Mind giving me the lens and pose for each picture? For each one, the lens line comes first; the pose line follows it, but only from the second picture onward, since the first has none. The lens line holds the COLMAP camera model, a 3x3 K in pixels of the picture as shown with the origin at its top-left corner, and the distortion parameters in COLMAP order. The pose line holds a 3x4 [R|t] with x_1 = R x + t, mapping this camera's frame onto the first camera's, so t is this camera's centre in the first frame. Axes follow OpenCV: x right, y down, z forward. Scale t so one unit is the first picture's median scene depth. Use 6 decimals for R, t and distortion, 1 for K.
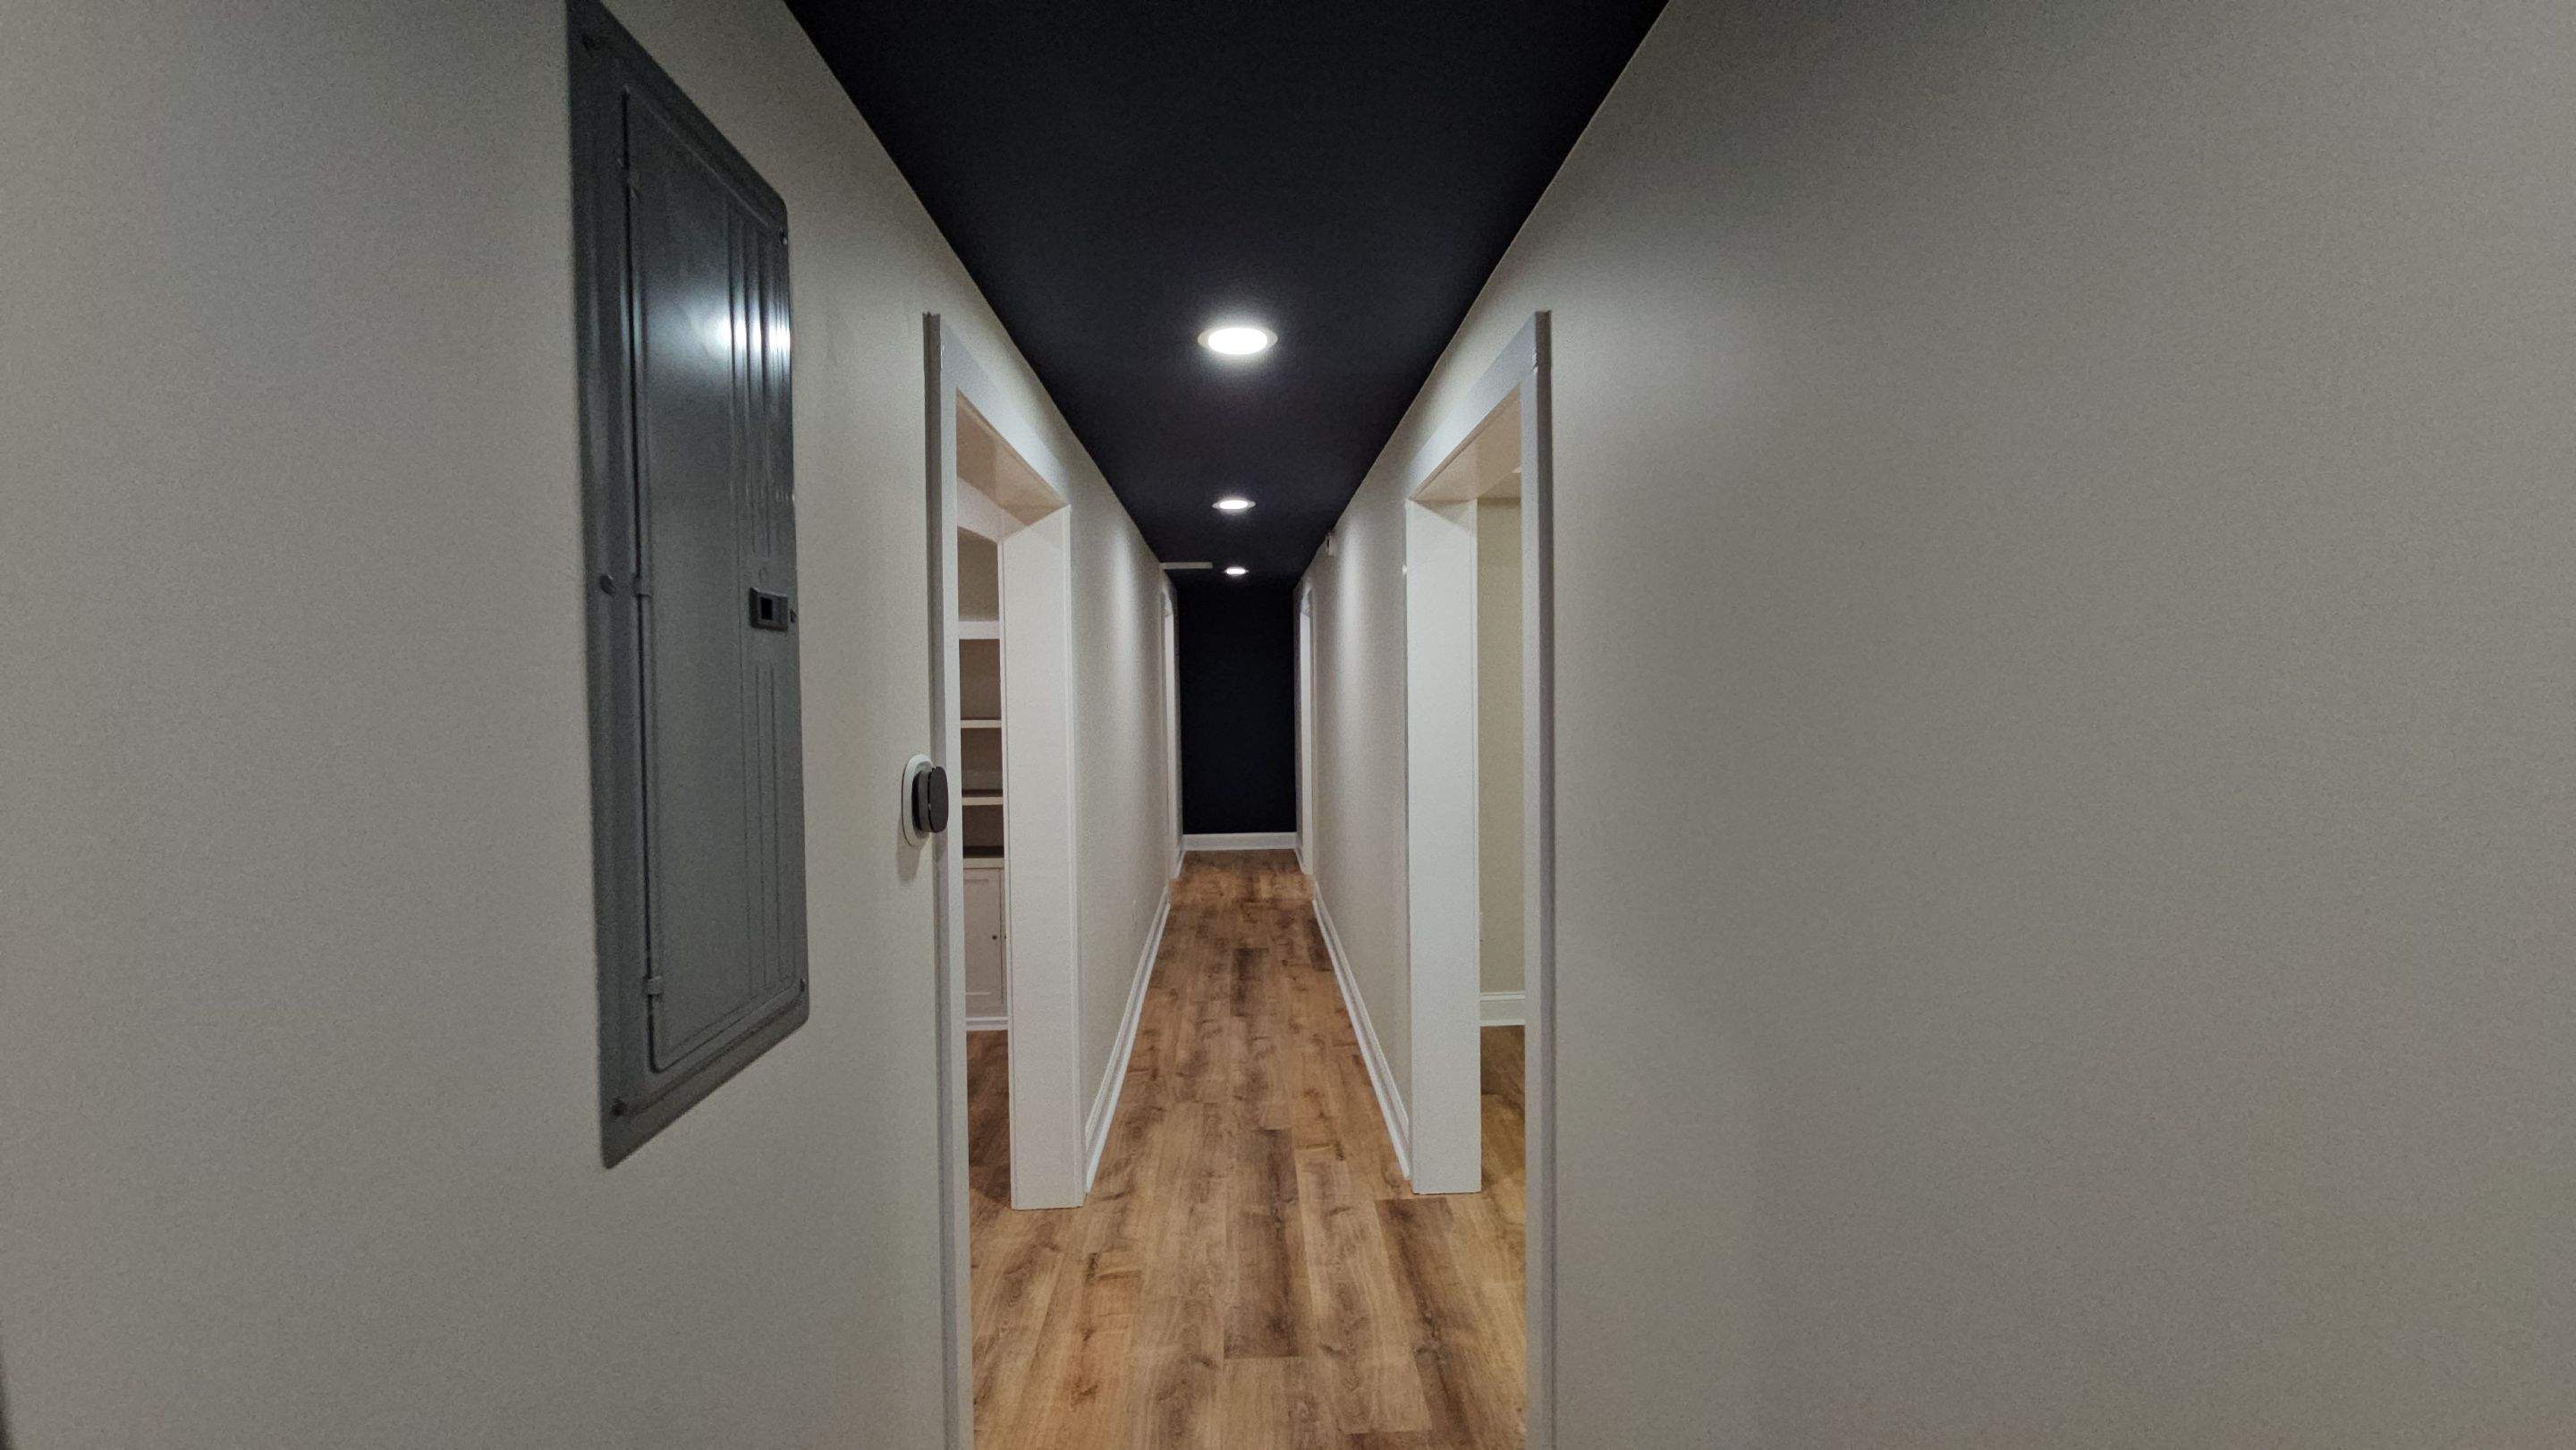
lens RADIAL K [[1043.8, 0, 1294.8], [0, 1043.8, 727.1], [0, 0, 1]] dist [0.002959, -0.003449]
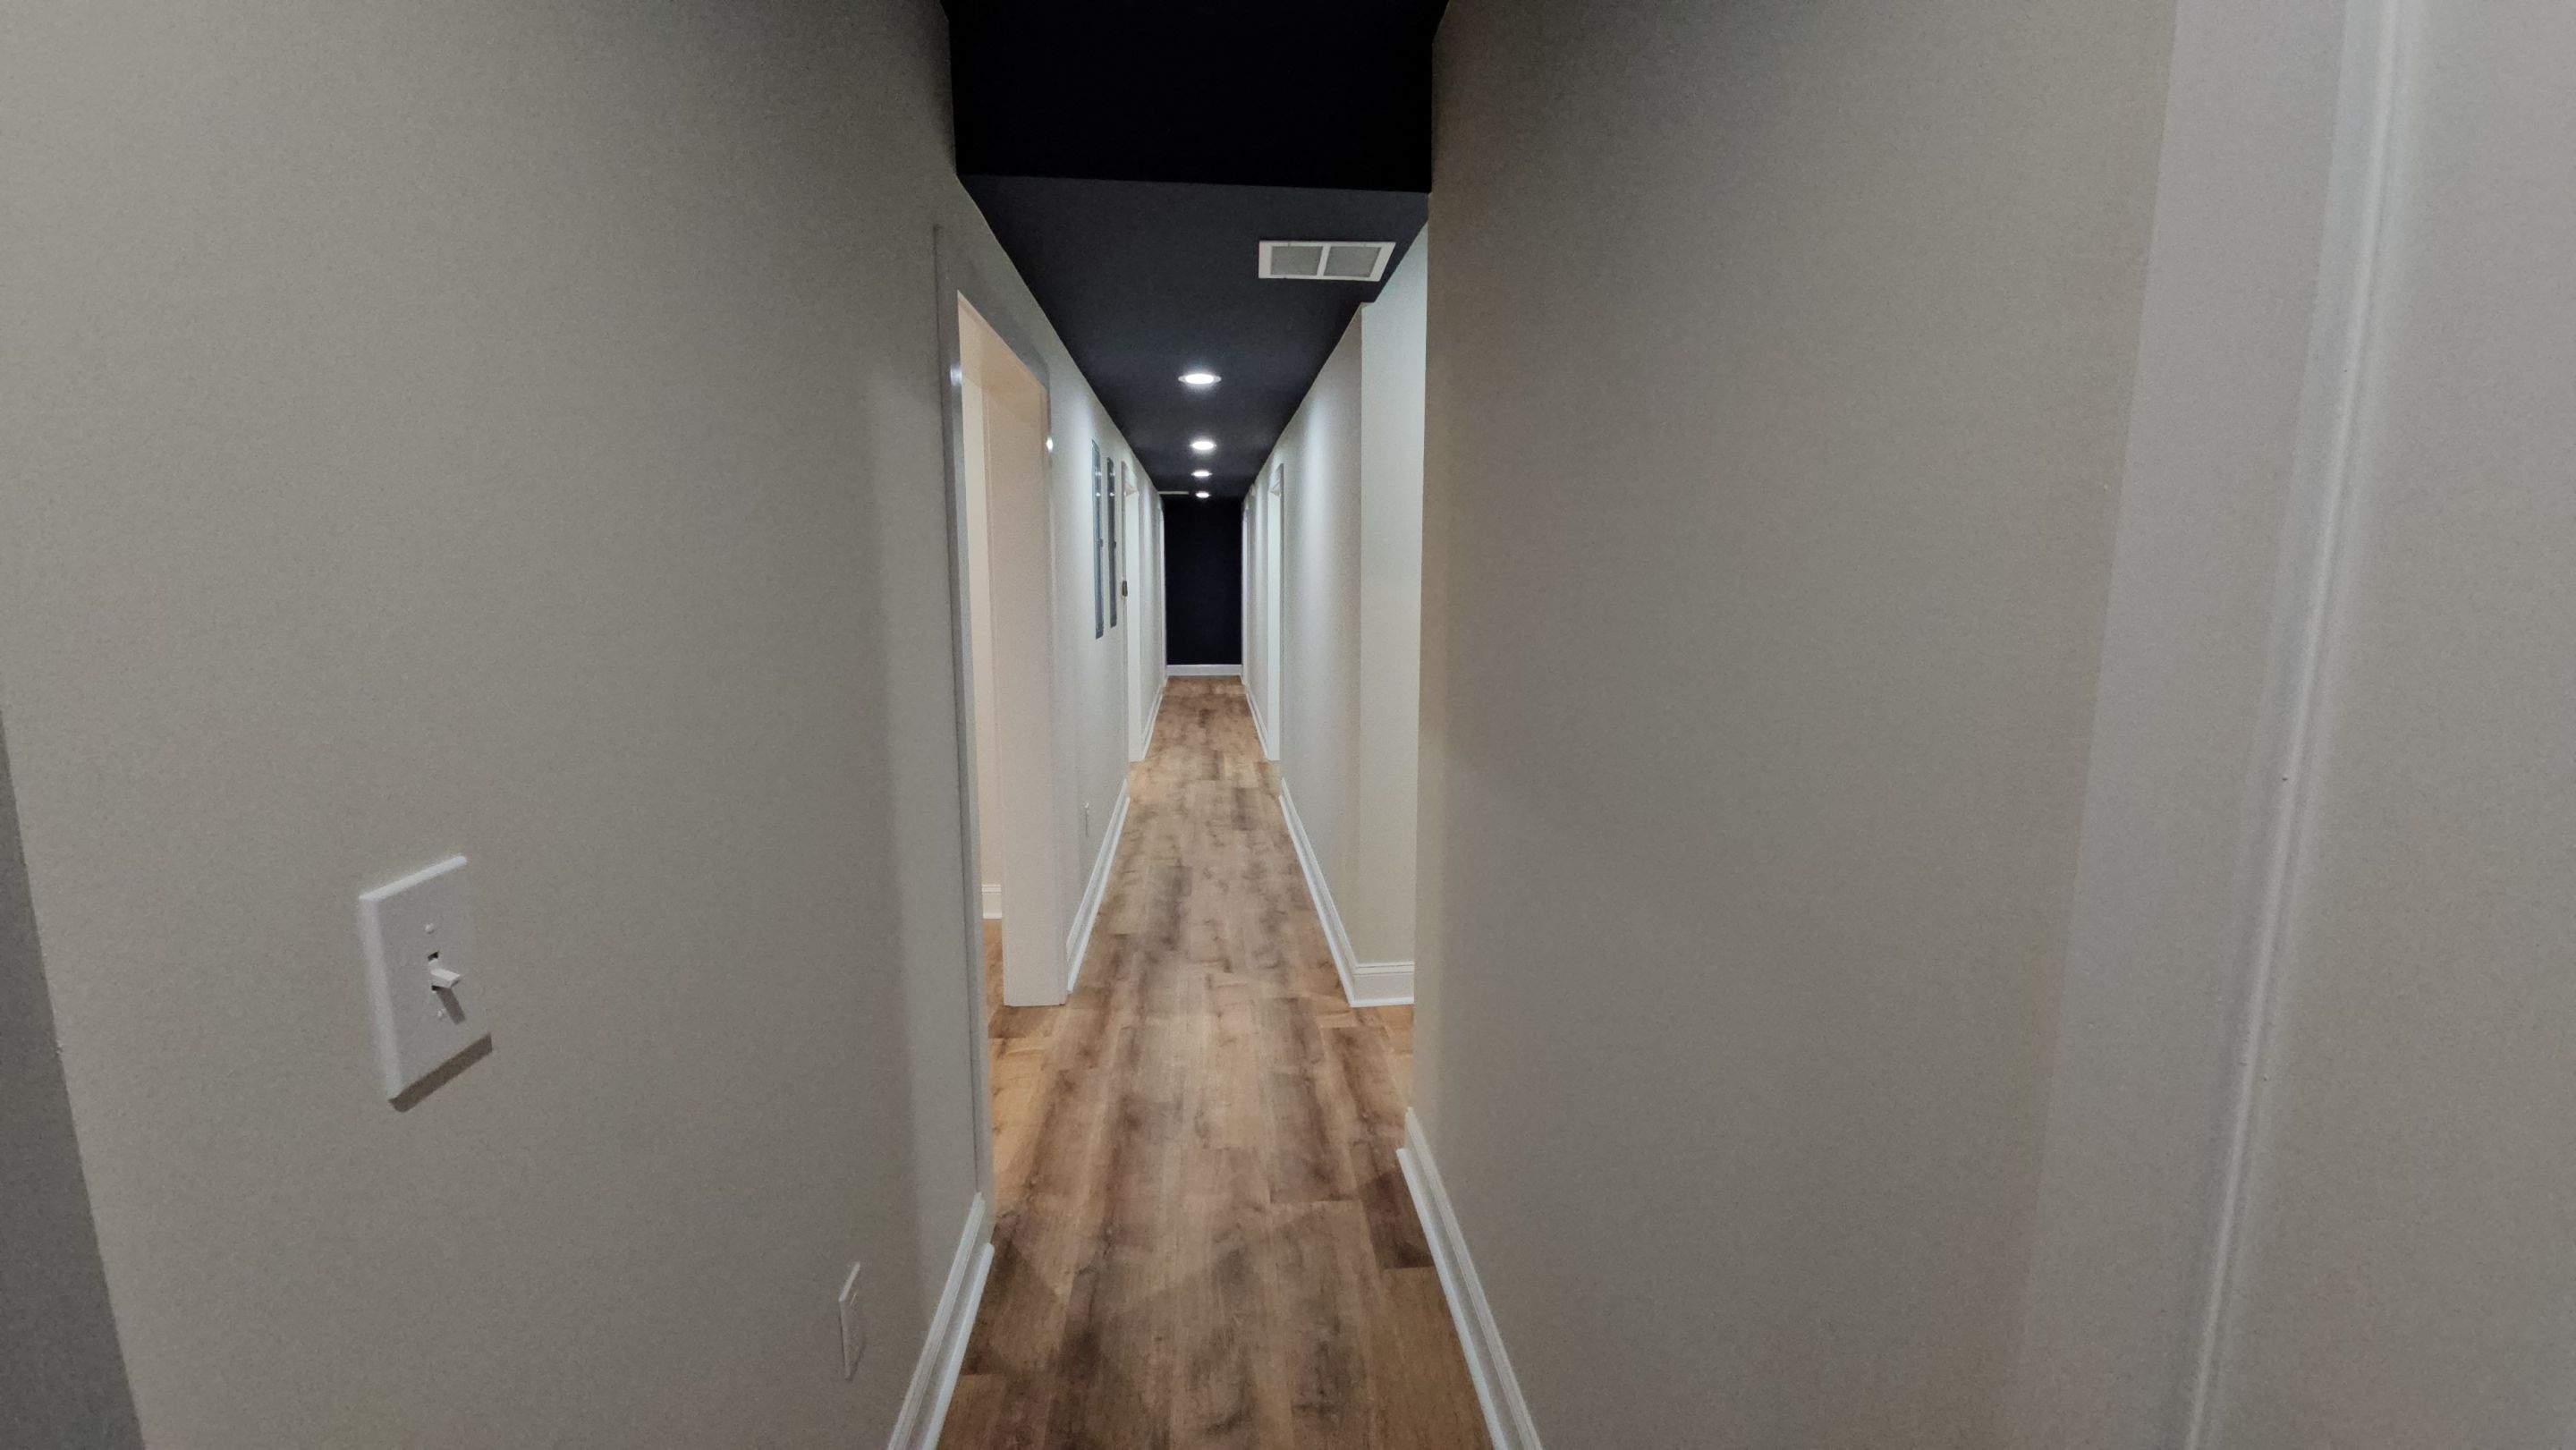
lens RADIAL K [[1033.0, 0, 1286.8], [0, 1033.0, 737.3], [0, 0, 1]] dist [-0.004183, -0.000552]
pose [[0.999649, 0.010919, 0.024139, 0.040145], [-0.013656, 0.993120, 0.116305, 0.036033], [-0.022703, -0.116593, 0.992920, -0.640233]]
